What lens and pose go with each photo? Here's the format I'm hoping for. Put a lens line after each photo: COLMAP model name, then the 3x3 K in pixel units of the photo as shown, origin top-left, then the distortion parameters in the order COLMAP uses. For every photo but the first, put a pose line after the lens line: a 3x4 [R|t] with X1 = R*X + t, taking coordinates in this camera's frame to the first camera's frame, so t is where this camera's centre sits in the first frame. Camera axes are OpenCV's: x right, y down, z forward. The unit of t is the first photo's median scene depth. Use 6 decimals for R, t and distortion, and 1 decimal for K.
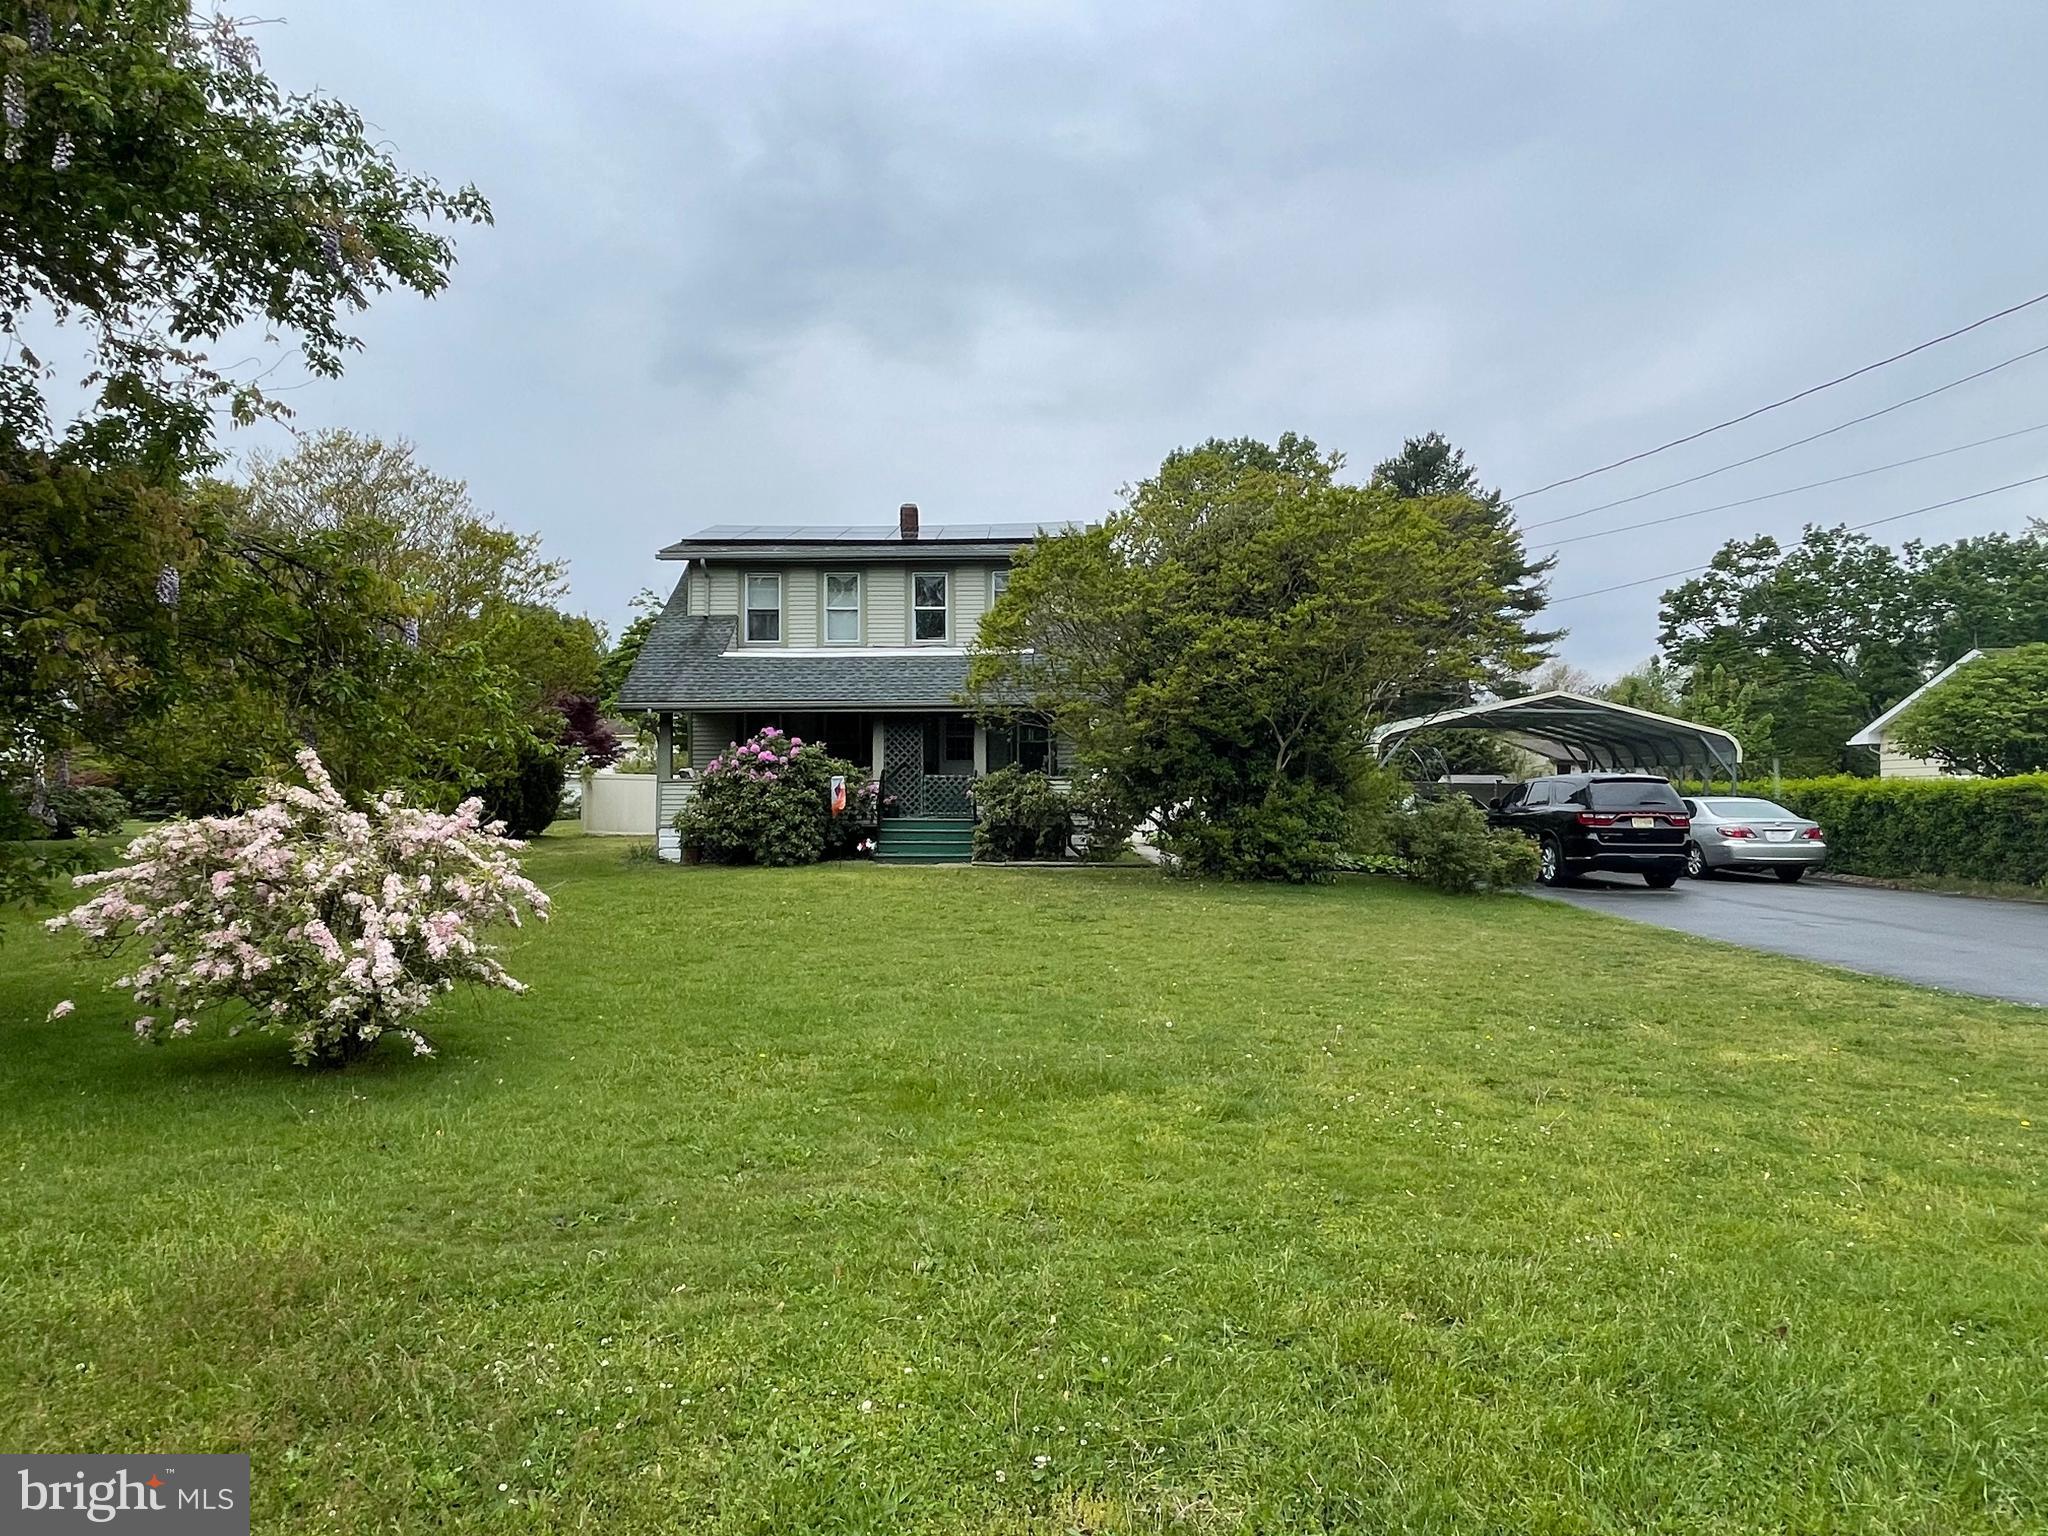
lens RADIAL K [[1265.2, 0, 1024.0], [0, 1265.2, 768.0], [0, 0, 1]] dist [0.000568, -0.004320]
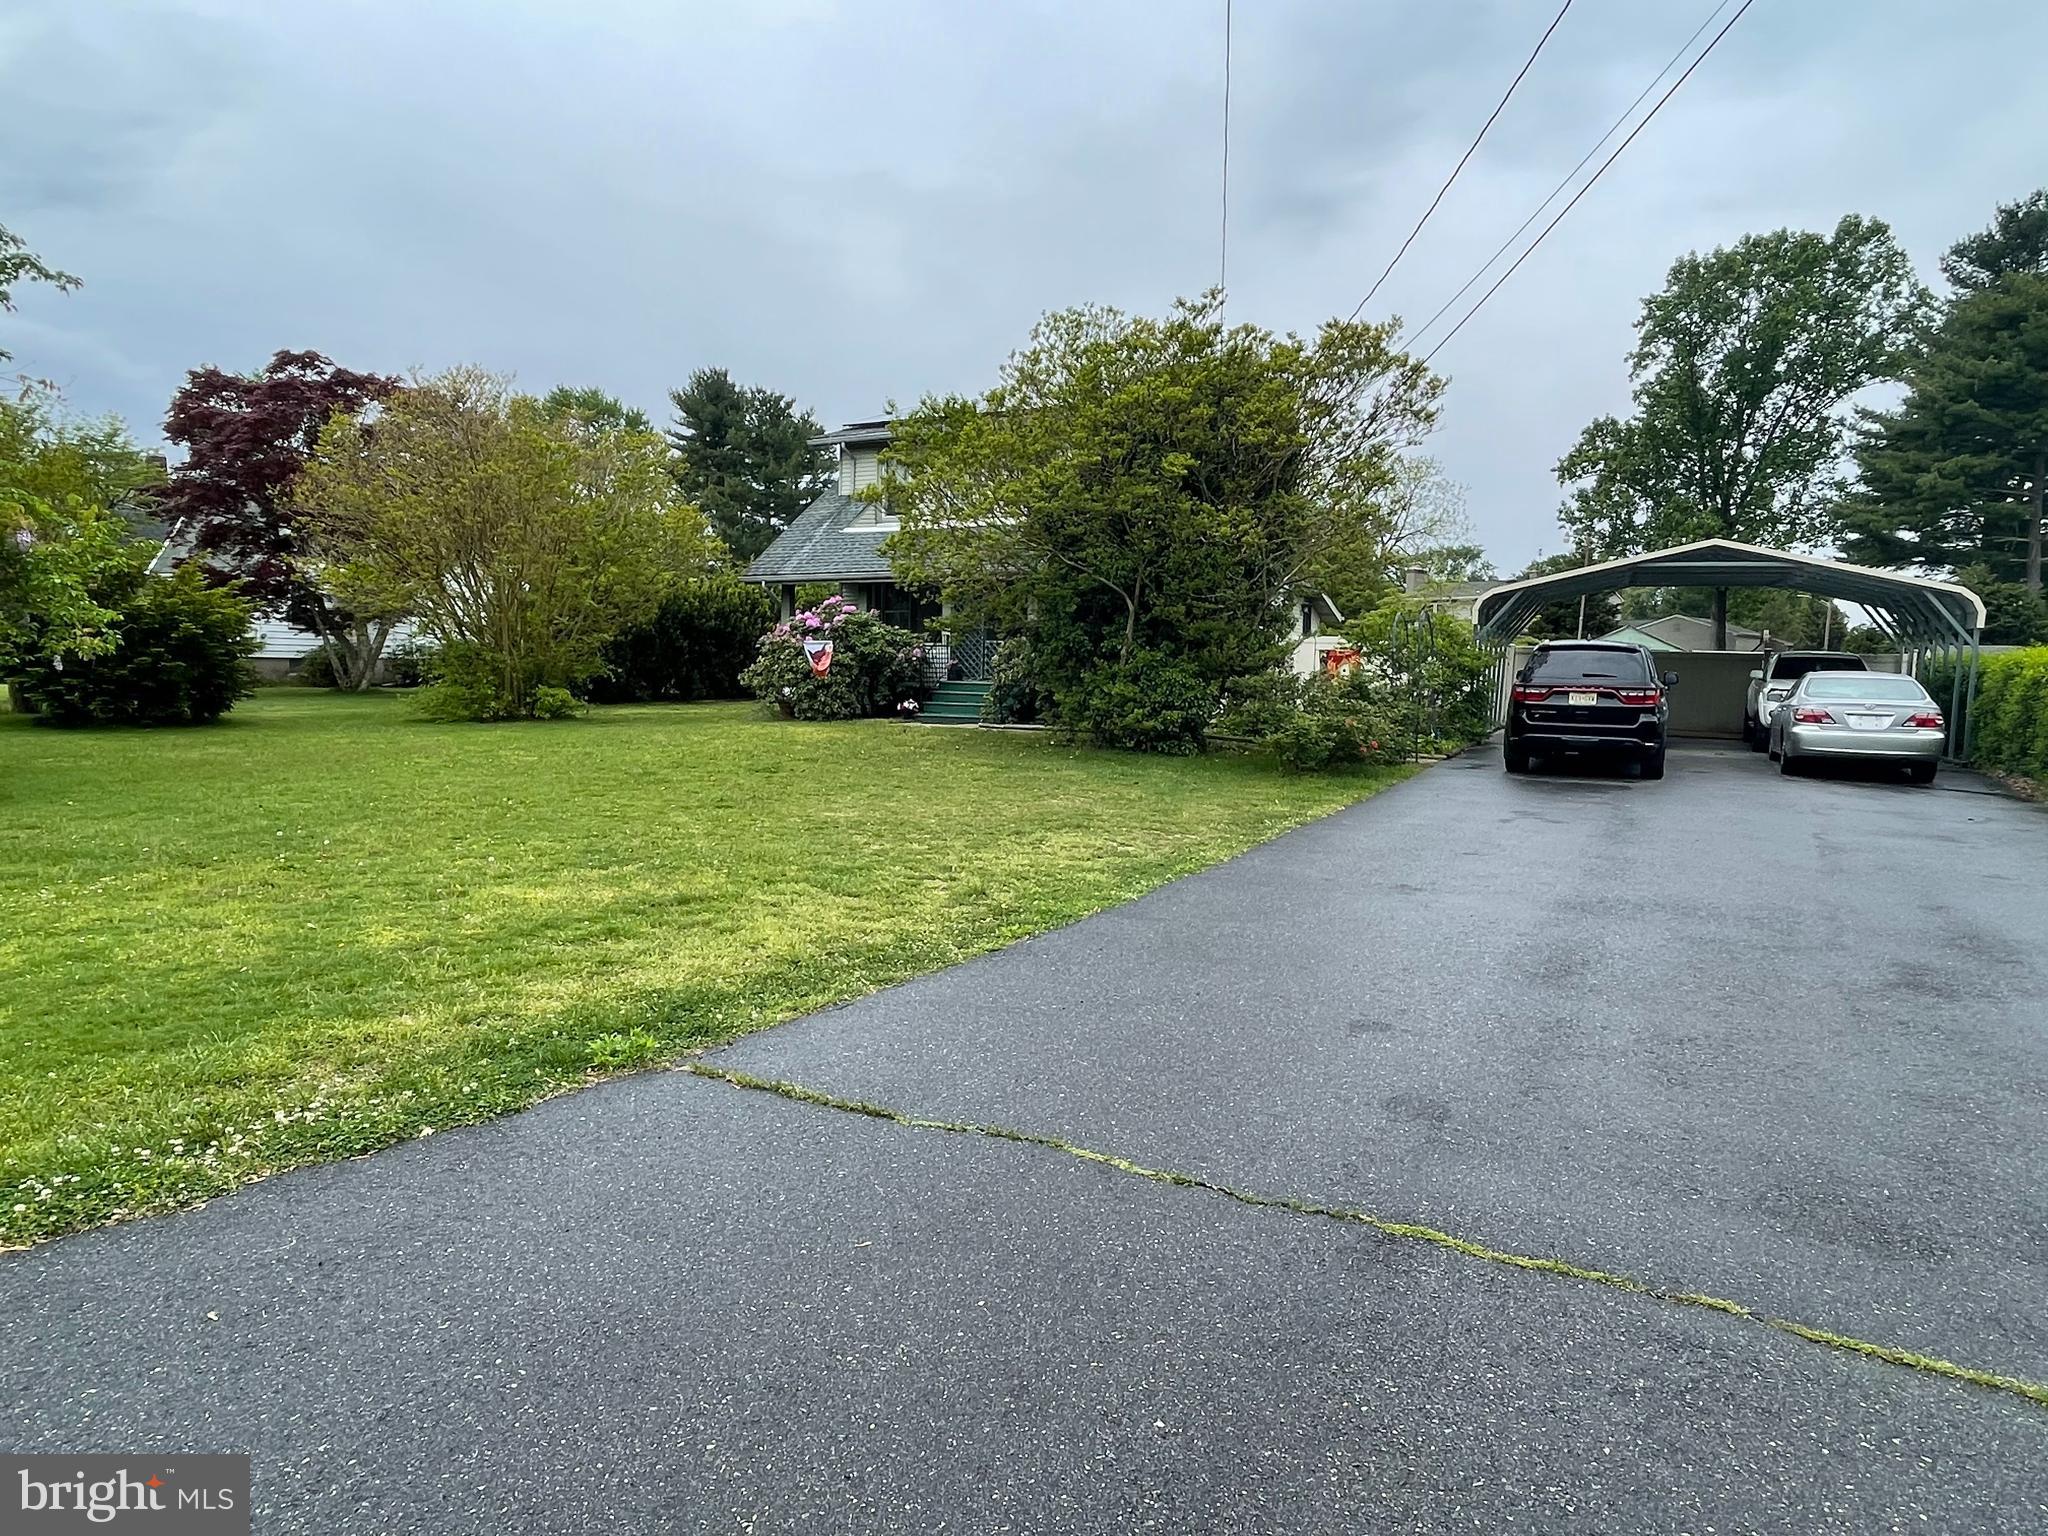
lens RADIAL K [[1265.2, 0, 1024.0], [0, 1265.2, 768.0], [0, 0, 1]] dist [0.000568, -0.004320]
pose [[0.895125, 0.047437, -0.443284, 0.448247], [-0.000968, 0.994527, 0.104473, 0.001524], [0.445814, -0.093087, 0.890272, 0.077805]]
